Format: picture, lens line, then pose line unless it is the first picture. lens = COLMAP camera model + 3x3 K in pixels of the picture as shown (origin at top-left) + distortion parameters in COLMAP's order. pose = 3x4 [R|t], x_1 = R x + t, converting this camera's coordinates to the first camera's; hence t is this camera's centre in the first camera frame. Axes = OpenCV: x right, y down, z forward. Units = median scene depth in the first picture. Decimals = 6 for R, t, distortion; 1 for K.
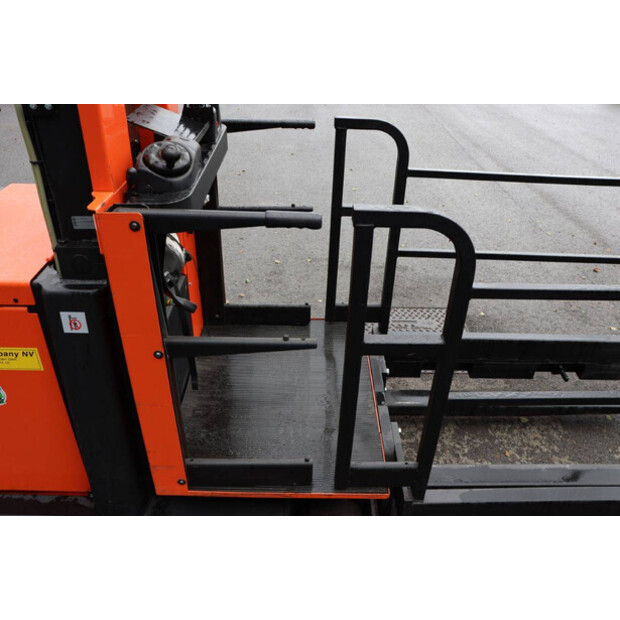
lens RADIAL K [[535.8, 0, 311.9], [0, 535.8, 318.8], [0, 0, 1]] dist [-0.068809, 0.015934]
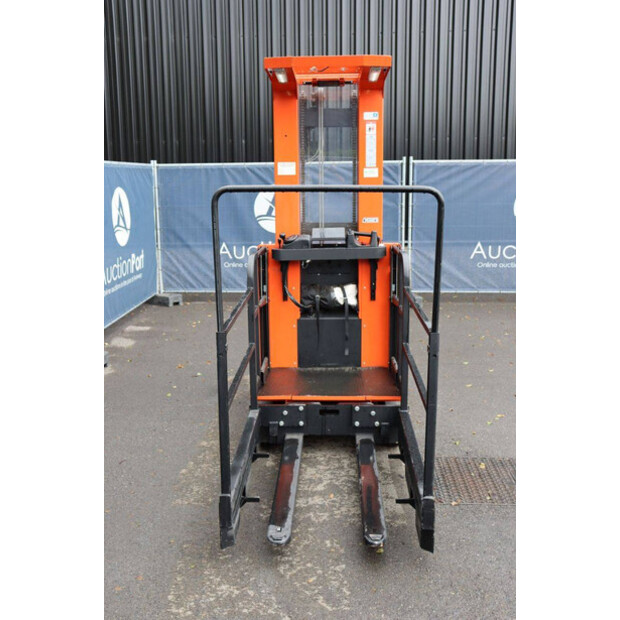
lens RADIAL K [[709.6, 0, 295.4], [0, 709.6, 309.1], [0, 0, 1]] dist [0.003286, -0.001616]
pose [[-0.085535, 0.145936, -0.985589, 1.900570], [-0.531844, 0.829802, 0.169025, -0.345328], [0.842511, 0.538638, 0.006639, 0.636014]]
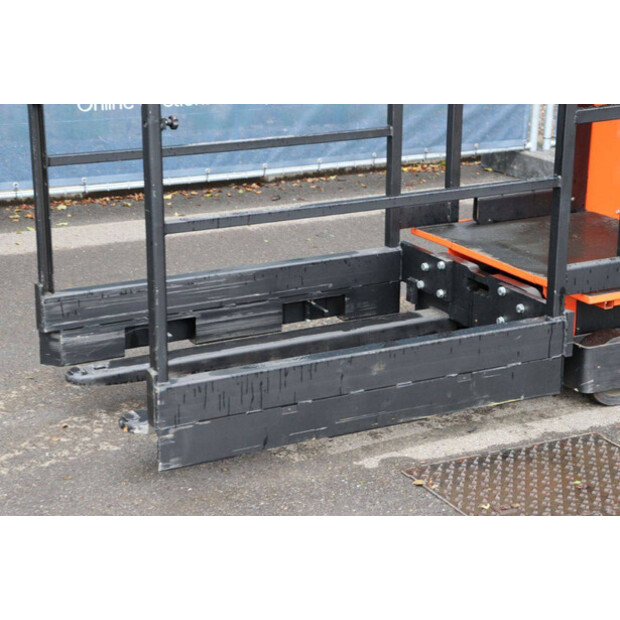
lens RADIAL K [[1455.6, 0, 310.0], [0, 1455.6, 310.0], [0, 0, 1]] dist [0.402079, 0.009227]
pose [[-0.894857, 0.087976, -0.437598, 1.185865], [-0.277527, 0.658176, 0.699845, -1.155476], [0.349586, 0.747707, -0.564557, 1.923329]]
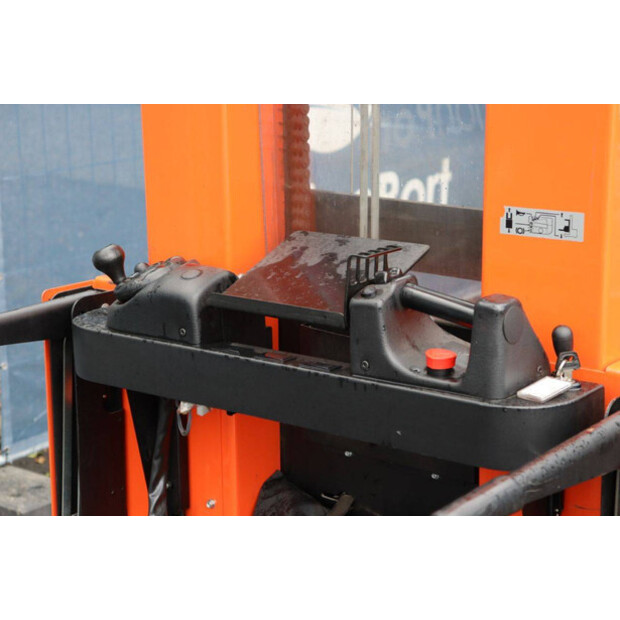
lens RADIAL K [[1455.6, 0, 310.0], [0, 1455.6, 310.0], [0, 0, 1]] dist [0.402079, 0.009227]
pose [[-0.646554, 0.150991, -0.747777, 0.441085], [-0.428047, 0.739567, 0.519438, -0.625267], [0.631462, 0.655928, -0.413538, 0.951040]]
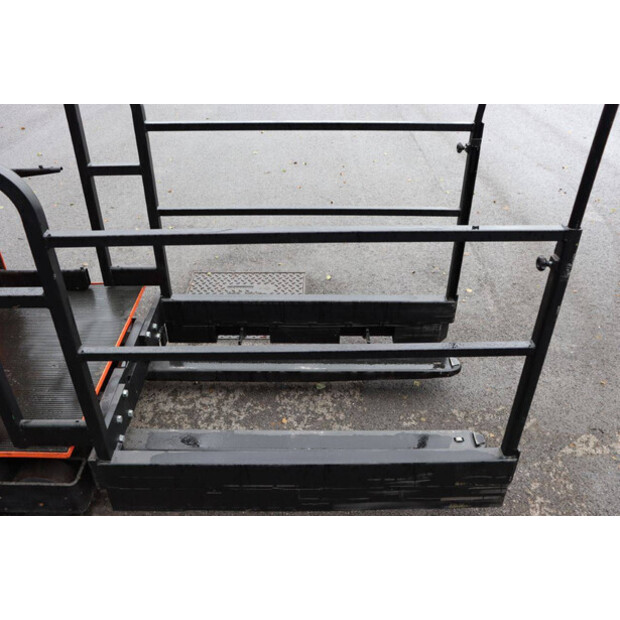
lens RADIAL K [[567.5, 0, 310.0], [0, 567.5, 310.0], [0, 0, 1]] dist [-0.098084, 0.013195]
pose [[0.998851, -0.017757, -0.044515, 0.439318], [0.018747, 0.999584, 0.021919, 0.033806], [0.044107, -0.022728, 0.998768, -0.002289]]
